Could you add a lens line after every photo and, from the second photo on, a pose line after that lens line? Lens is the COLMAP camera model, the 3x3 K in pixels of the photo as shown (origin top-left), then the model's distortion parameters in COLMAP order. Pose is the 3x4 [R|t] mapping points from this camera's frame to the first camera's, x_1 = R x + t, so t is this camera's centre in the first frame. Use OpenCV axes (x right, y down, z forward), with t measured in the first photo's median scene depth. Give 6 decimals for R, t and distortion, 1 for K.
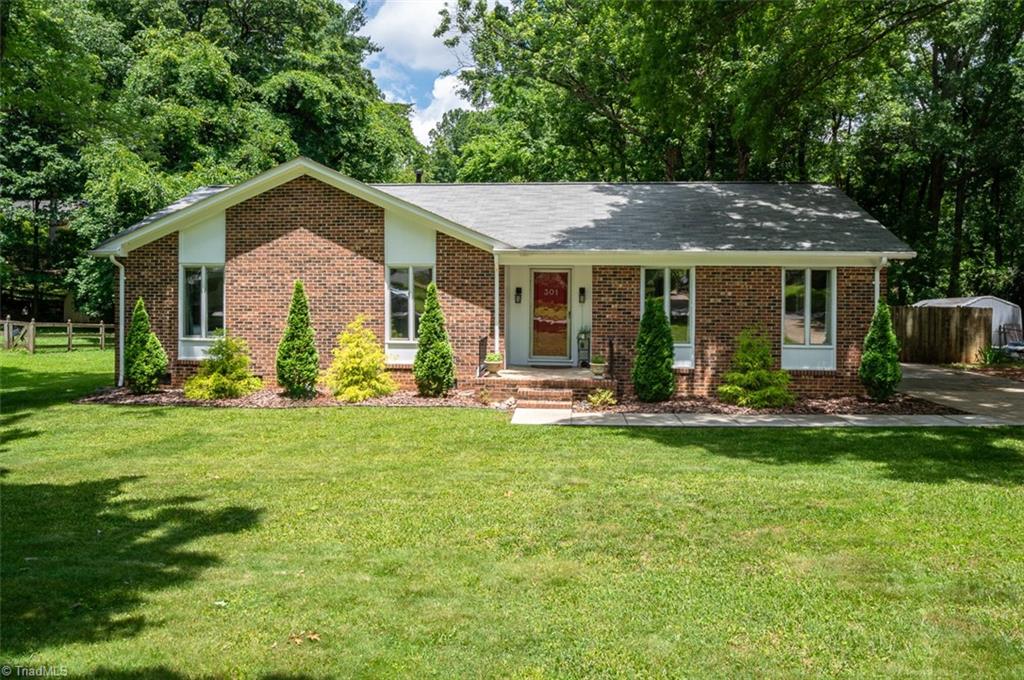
lens RADIAL K [[727.6, 0, 528.1], [0, 727.6, 349.1], [0, 0, 1]] dist [0.000381, -0.014801]
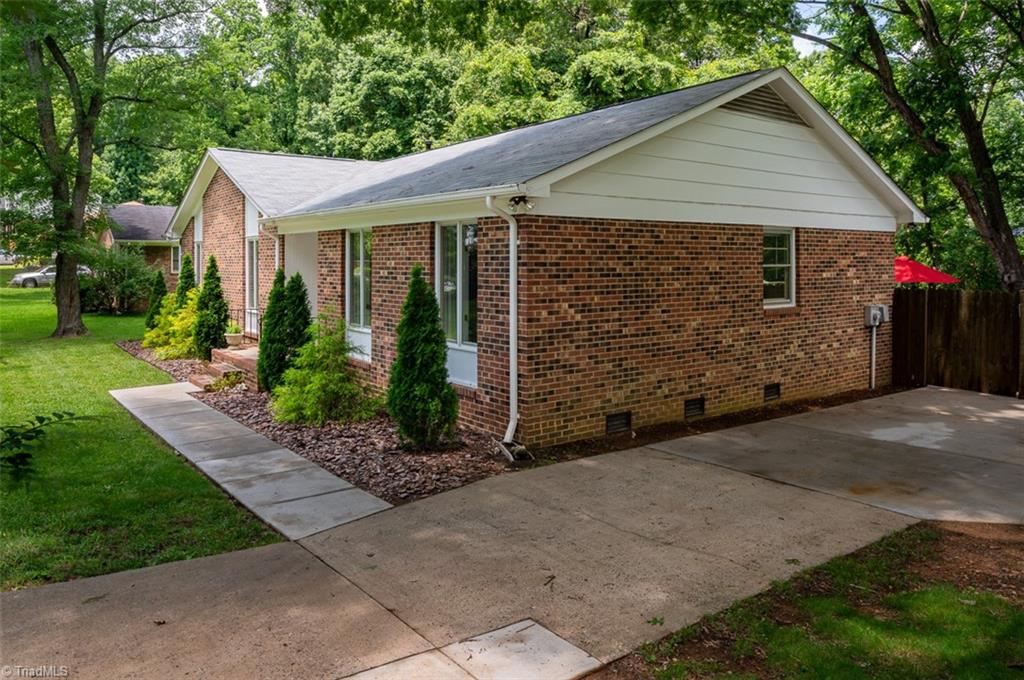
lens RADIAL K [[727.6, 0, 523.7], [0, 727.6, 303.6], [0, 0, 1]] dist [0.000381, -0.014801]
pose [[0.657887, 0.037649, -0.752175, 0.864063], [-0.064841, 0.997873, -0.006767, -0.038825], [0.750320, 0.053224, 0.658929, 0.604564]]
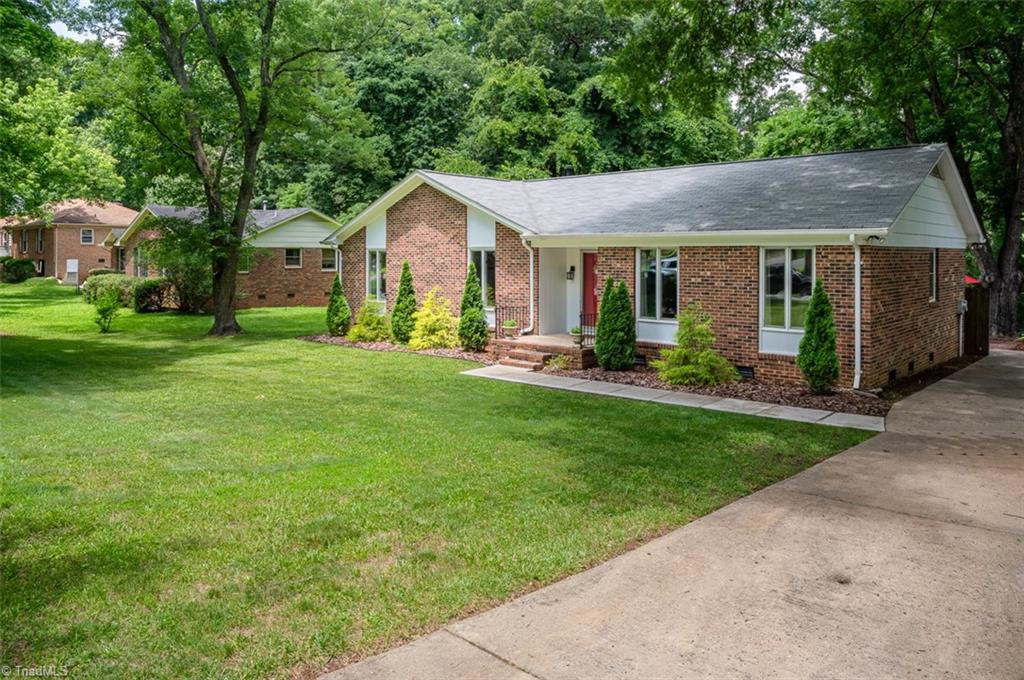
lens RADIAL K [[727.6, 0, 514.8], [0, 727.6, 332.8], [0, 0, 1]] dist [0.000381, -0.014801]
pose [[0.786902, 0.061158, -0.614040, 0.664935], [-0.054328, 0.998079, 0.029786, -0.008901], [0.614682, 0.009921, 0.788713, 0.035526]]
